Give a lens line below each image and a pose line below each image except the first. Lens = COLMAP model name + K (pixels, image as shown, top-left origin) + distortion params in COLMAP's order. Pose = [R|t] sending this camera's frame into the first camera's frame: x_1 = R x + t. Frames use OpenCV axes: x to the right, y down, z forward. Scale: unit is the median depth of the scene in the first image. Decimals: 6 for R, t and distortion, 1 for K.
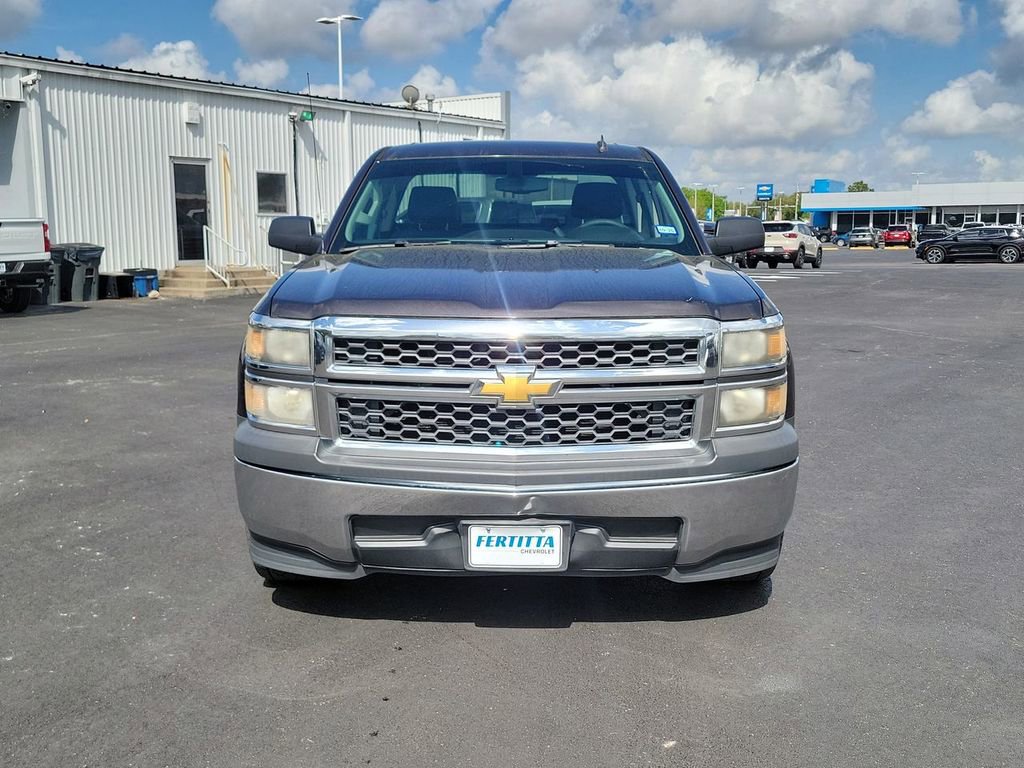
lens RADIAL K [[1123.7, 0, 485.8], [0, 1123.7, 361.2], [0, 0, 1]] dist [0.048189, 0.000000]
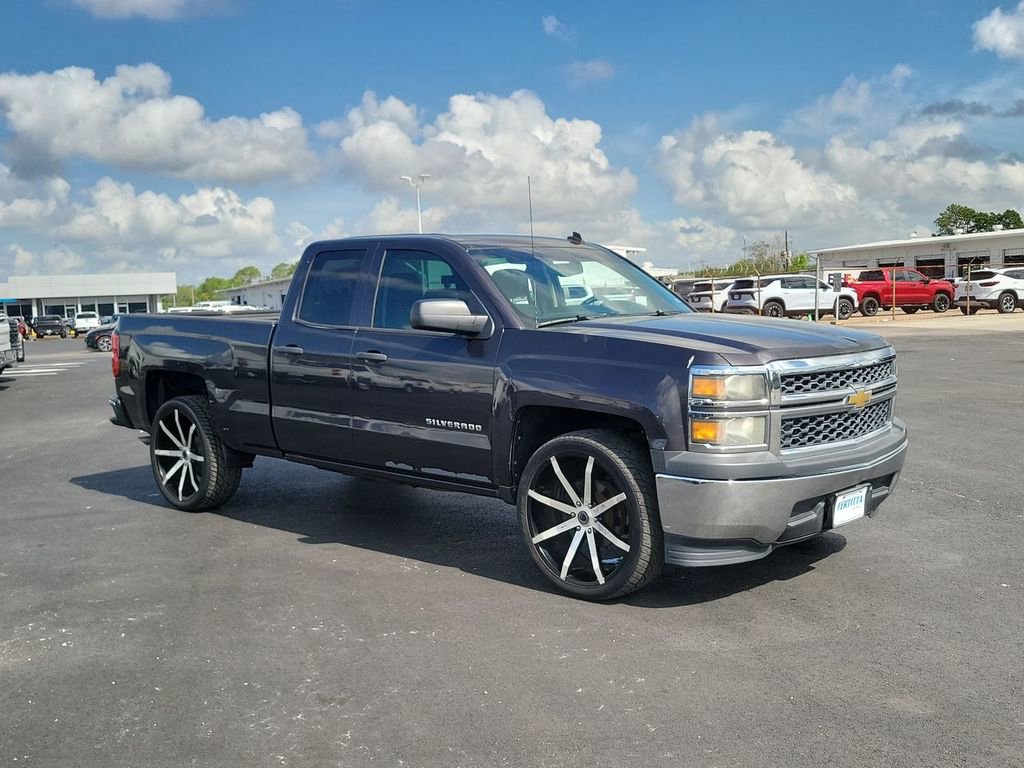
lens RADIAL K [[1123.7, 0, 517.4], [0, 1123.7, 390.4], [0, 0, 1]] dist [0.048189, 0.000000]
pose [[0.654052, -0.086559, 0.751481, -0.350492], [0.129051, 0.991636, 0.001902, -0.011811], [-0.745360, 0.095735, 0.659752, 0.084652]]
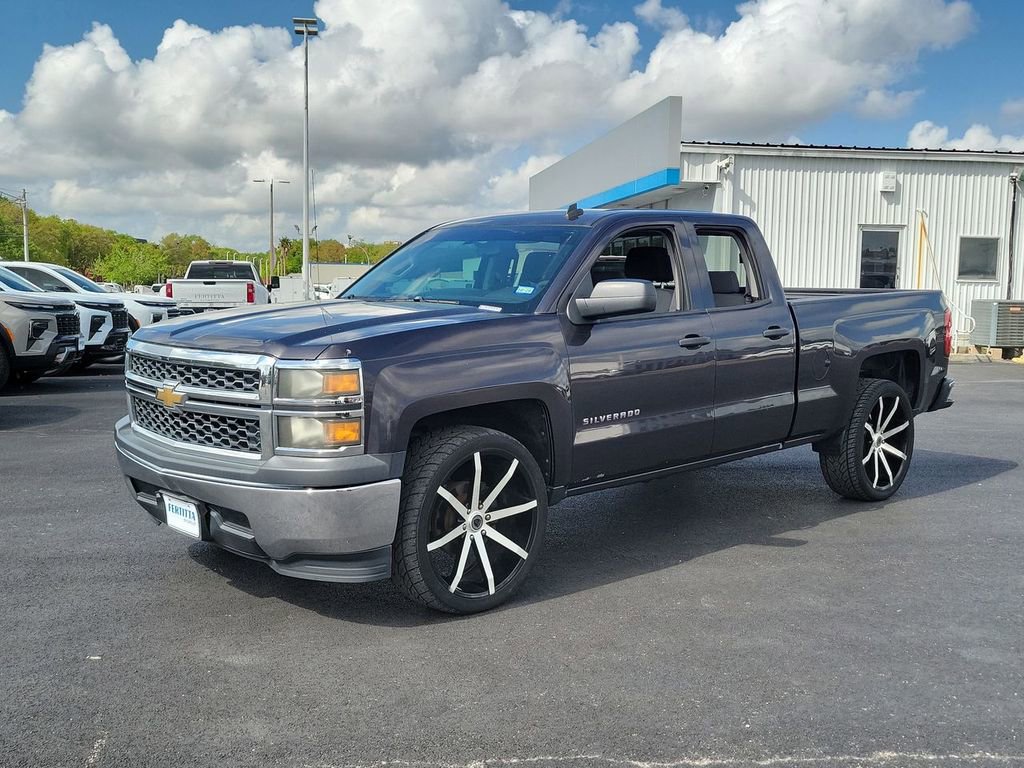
lens RADIAL K [[1123.7, 0, 519.2], [0, 1123.7, 388.4], [0, 0, 1]] dist [0.048189, 0.000000]
pose [[0.663915, 0.078508, -0.743676, 0.329287], [-0.106457, 0.994268, 0.009923, -0.010841], [0.740192, 0.072582, 0.668467, 0.098593]]
